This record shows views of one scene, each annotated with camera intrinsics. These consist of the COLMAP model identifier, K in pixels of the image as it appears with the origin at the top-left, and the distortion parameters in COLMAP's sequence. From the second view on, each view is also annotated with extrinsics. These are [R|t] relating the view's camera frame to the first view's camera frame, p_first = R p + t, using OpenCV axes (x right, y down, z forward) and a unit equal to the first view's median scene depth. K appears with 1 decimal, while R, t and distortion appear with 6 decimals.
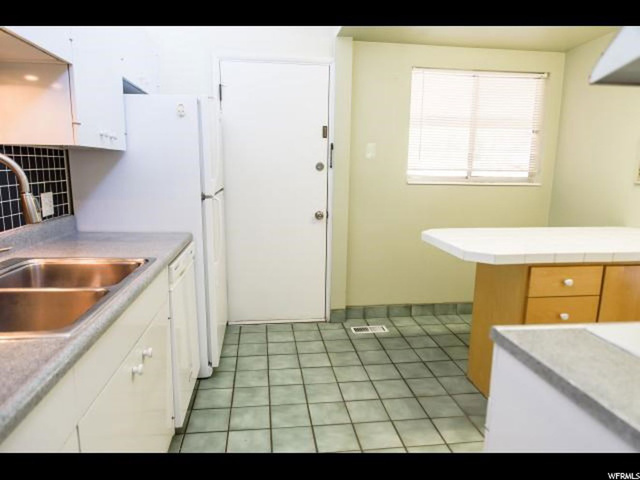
lens RADIAL K [[438.8, 0, 320.0], [0, 438.8, 240.0], [0, 0, 1]] dist [-0.007185, -0.004685]
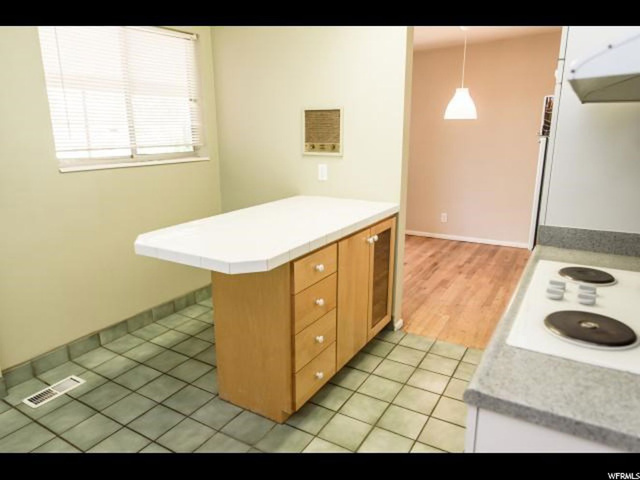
lens RADIAL K [[438.8, 0, 320.0], [0, 438.8, 240.0], [0, 0, 1]] dist [-0.007185, -0.004685]
pose [[0.616051, -0.211265, 0.758847, -0.098112], [0.143880, 0.977335, 0.155287, -0.071095], [-0.774455, 0.013518, 0.632485, 0.237057]]
